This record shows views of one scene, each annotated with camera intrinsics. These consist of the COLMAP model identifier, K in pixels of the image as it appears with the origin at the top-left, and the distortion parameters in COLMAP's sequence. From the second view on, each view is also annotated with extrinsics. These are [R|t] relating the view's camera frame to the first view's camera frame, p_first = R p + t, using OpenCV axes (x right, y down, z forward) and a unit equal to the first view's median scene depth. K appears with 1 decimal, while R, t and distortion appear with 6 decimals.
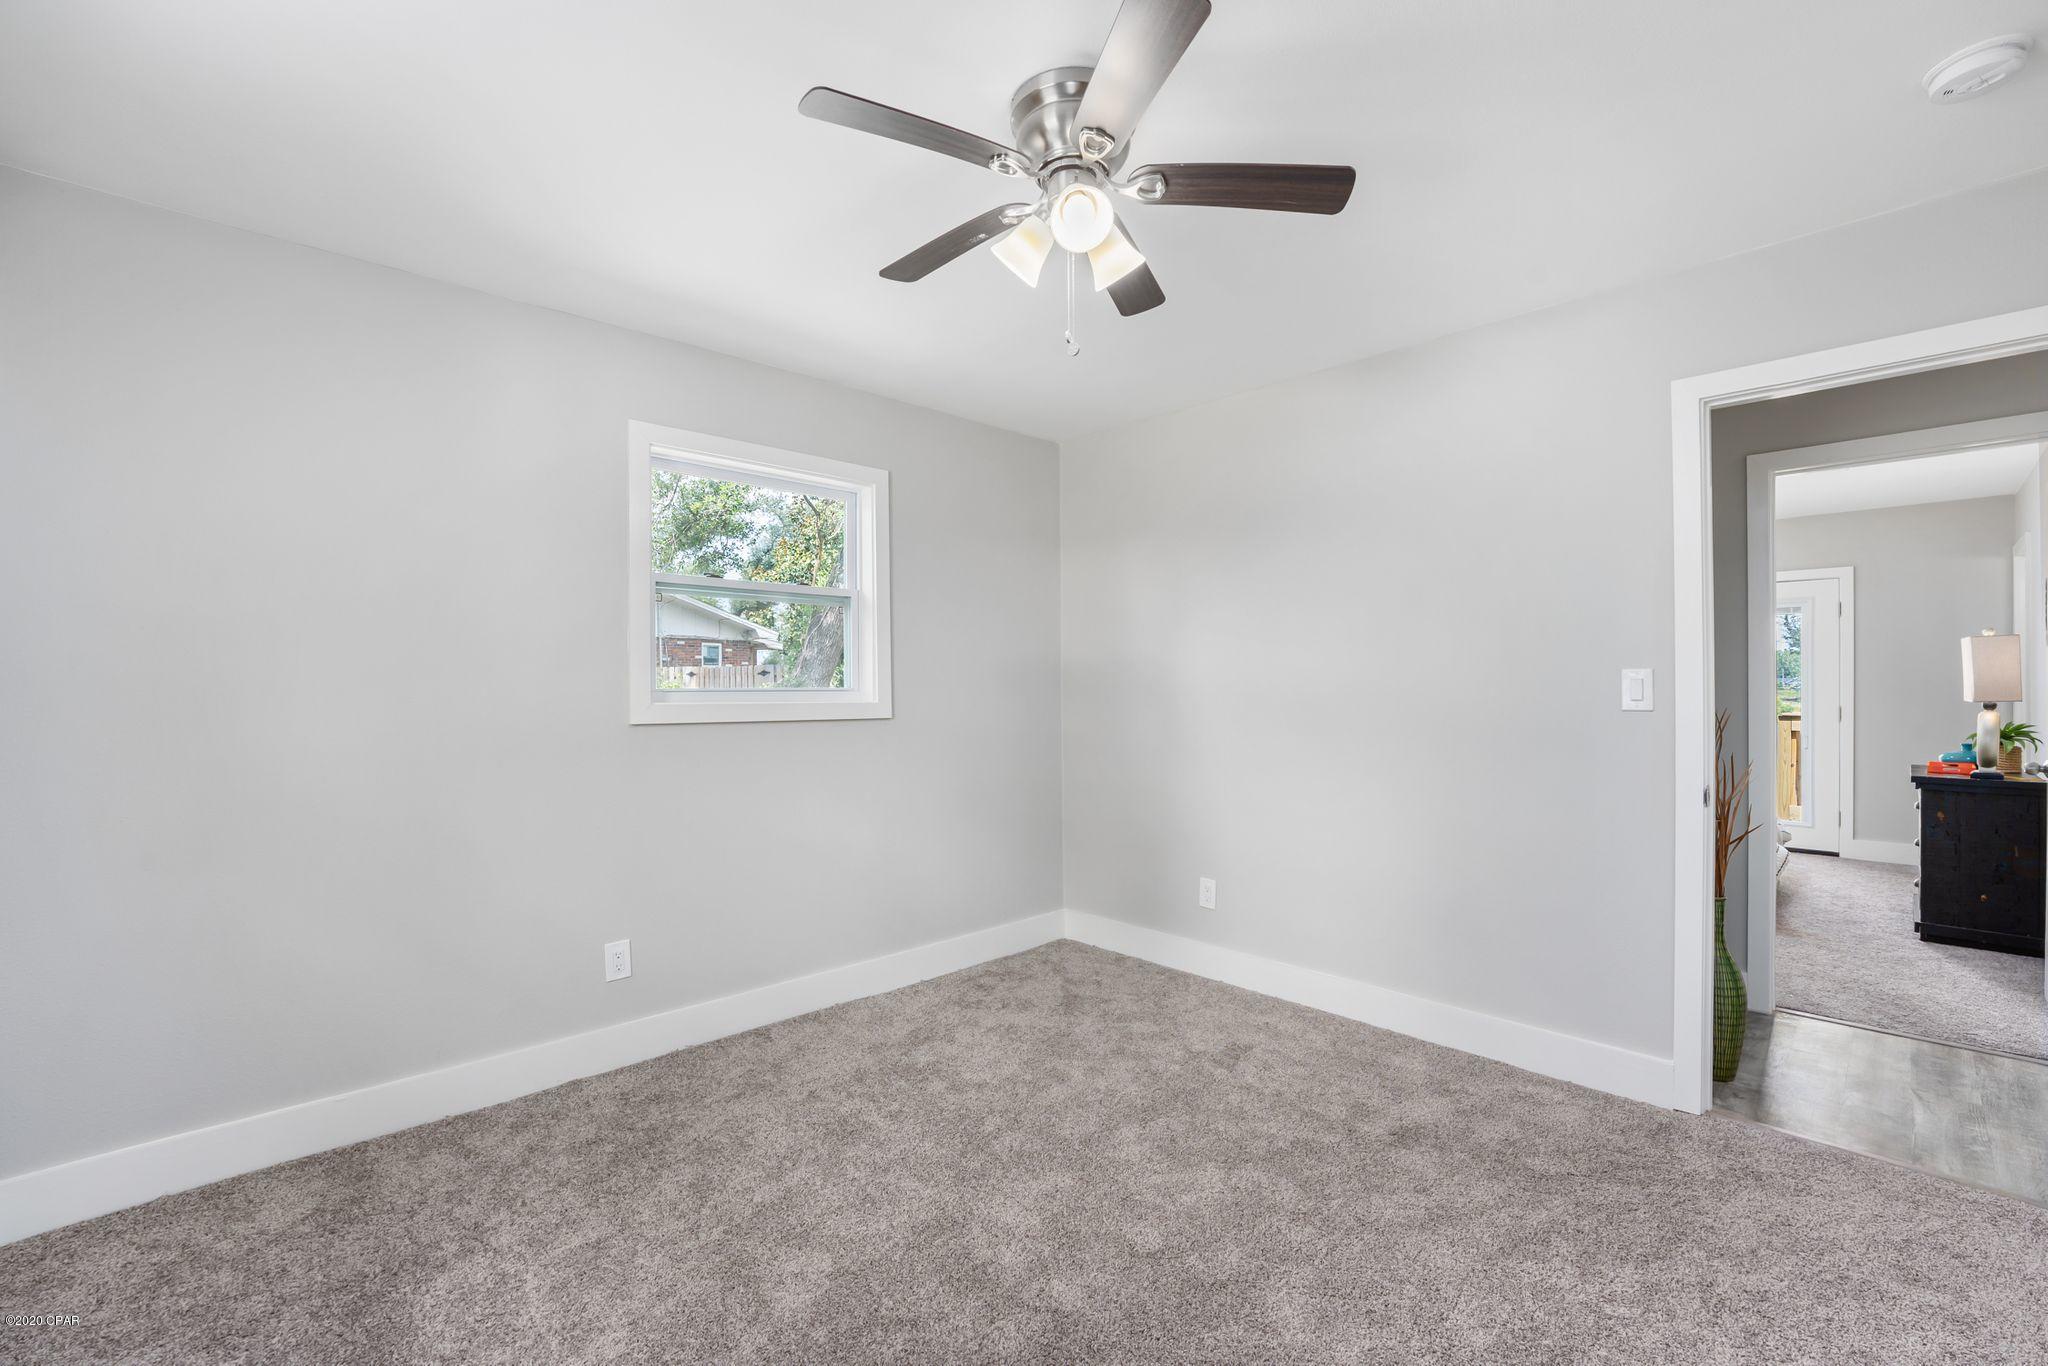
lens RADIAL K [[848.3, 0, 1030.2], [0, 848.3, 691.8], [0, 0, 1]] dist [0.000640, -0.004485]
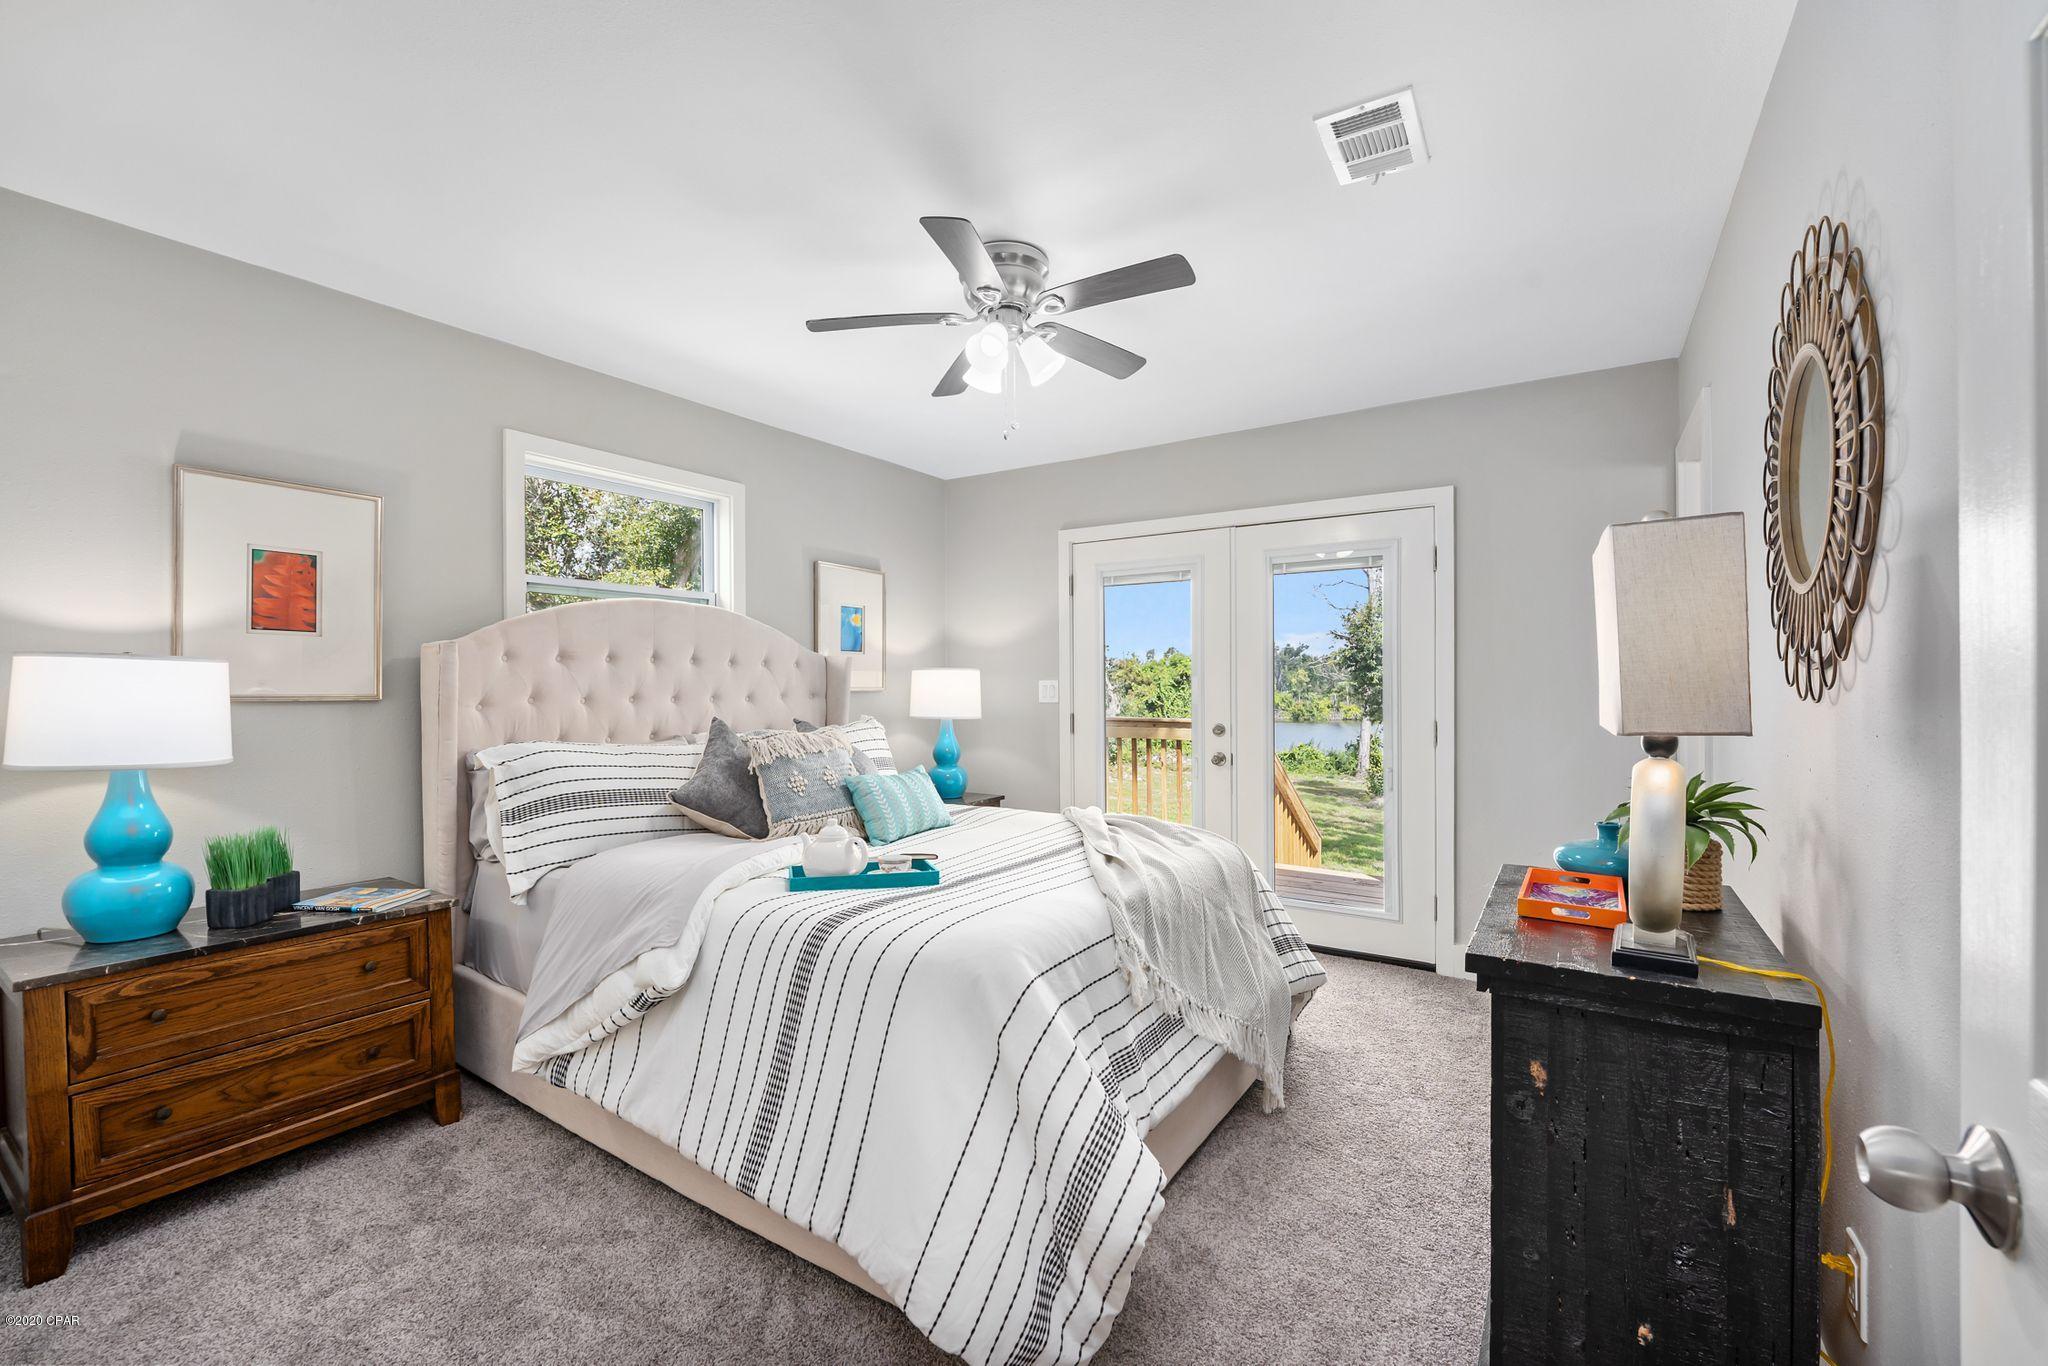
lens RADIAL K [[848.3, 0, 1030.2], [0, 848.3, 691.8], [0, 0, 1]] dist [0.000640, -0.004485]
pose [[0.972989, -0.000998, 0.230851, 0.777704], [0.001019, 0.999999, 0.000026, -0.004643], [-0.230851, 0.000210, 0.972989, 0.694687]]
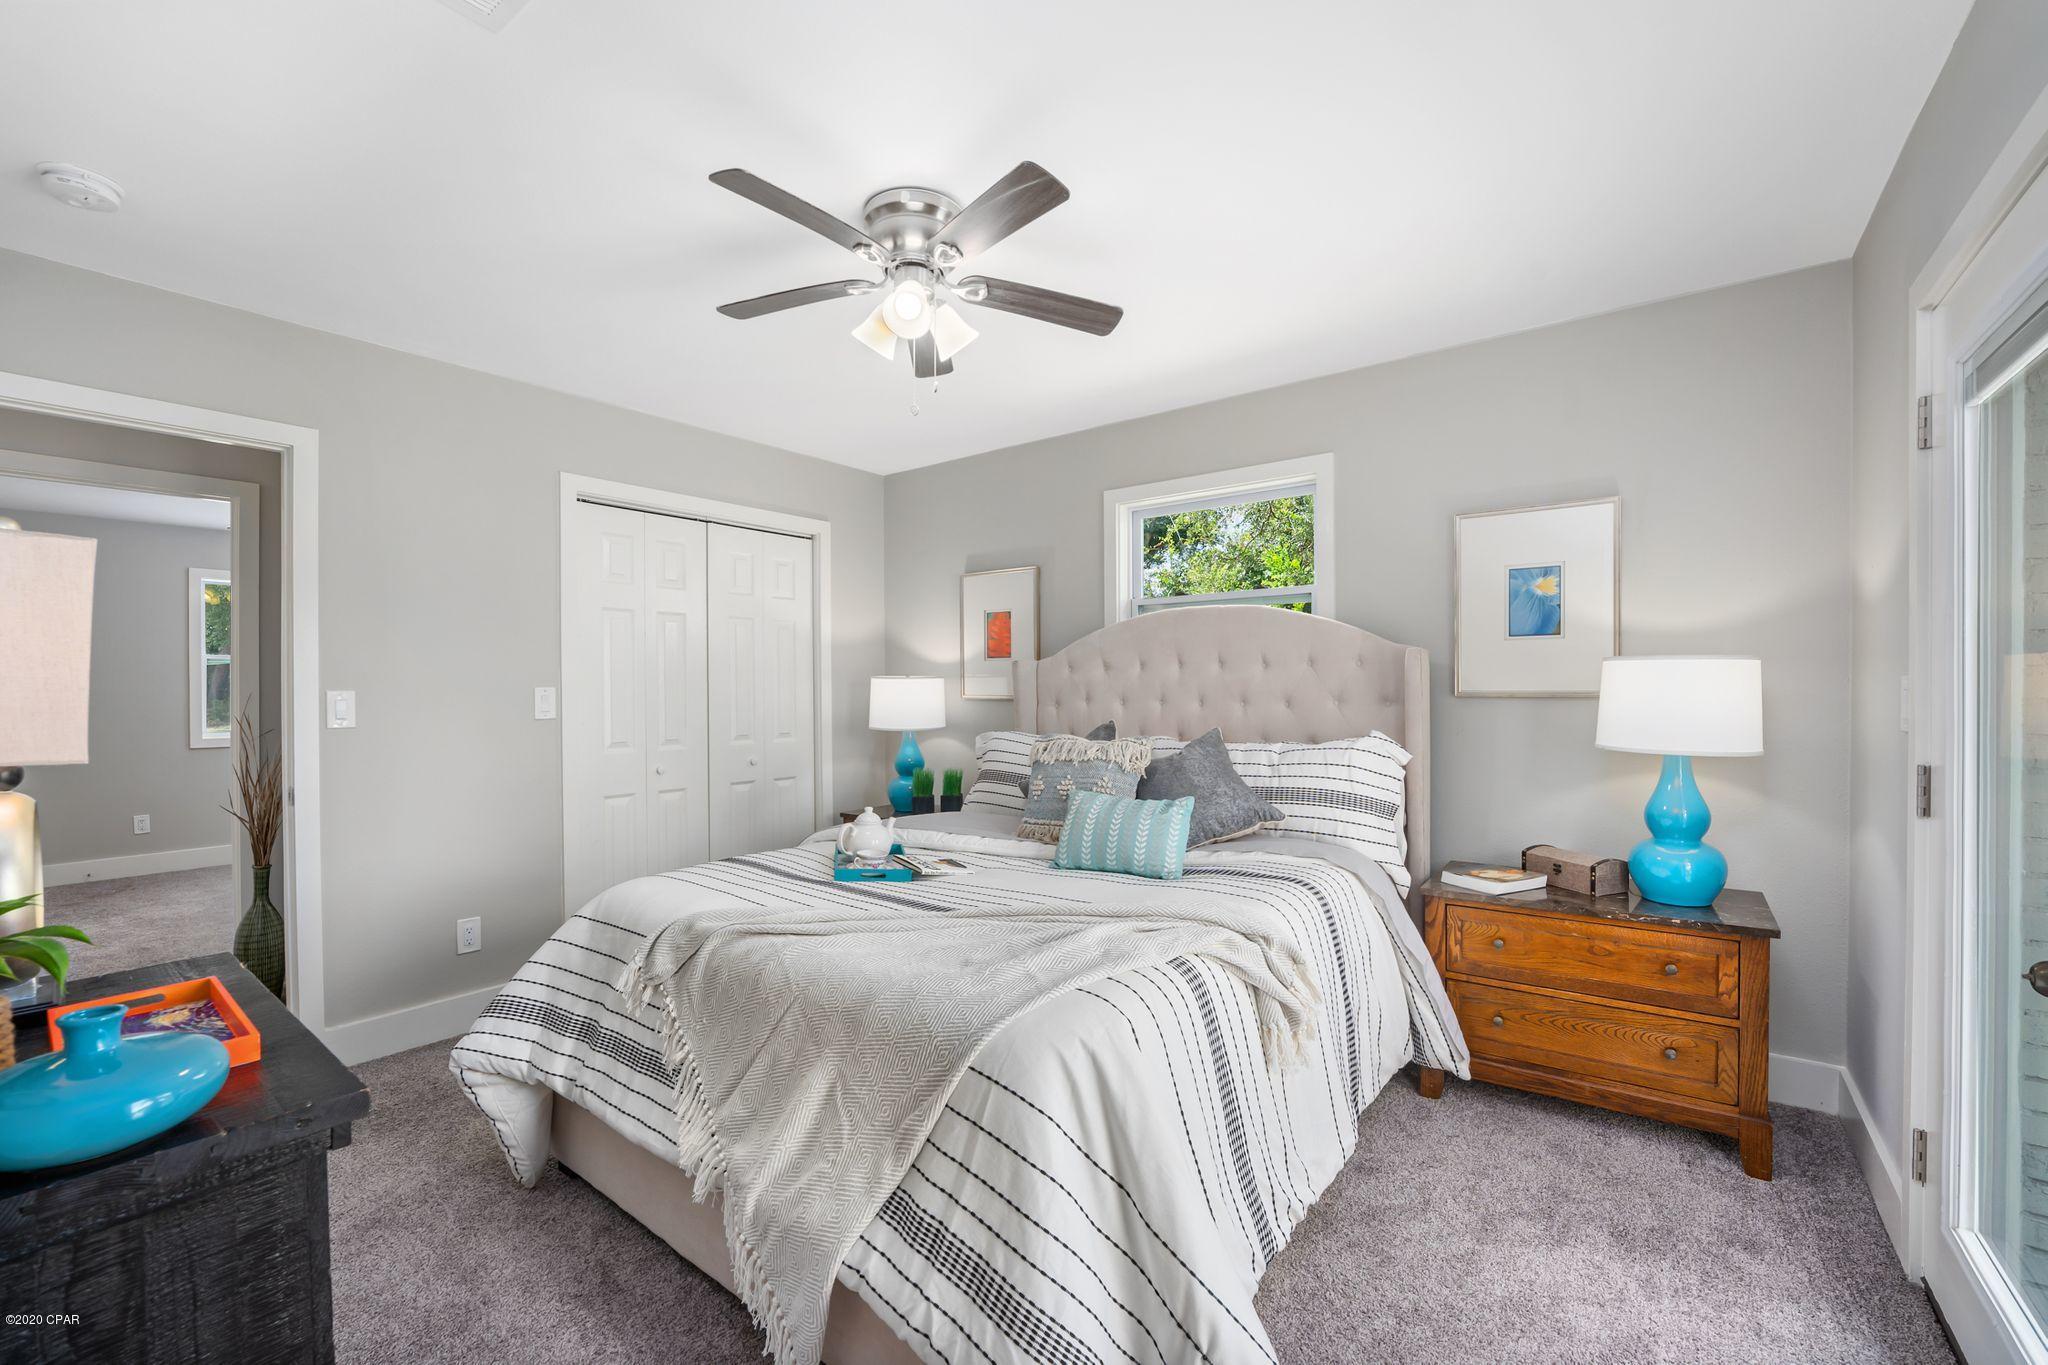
lens RADIAL K [[848.3, 0, 1030.2], [0, 848.3, 691.3], [0, 0, 1]] dist [0.000640, -0.004485]
pose [[0.167571, 0.006541, -0.985838, 1.328042], [-0.002163, 0.999978, 0.006267, -0.012321], [0.985858, 0.001082, 0.167581, 1.180199]]
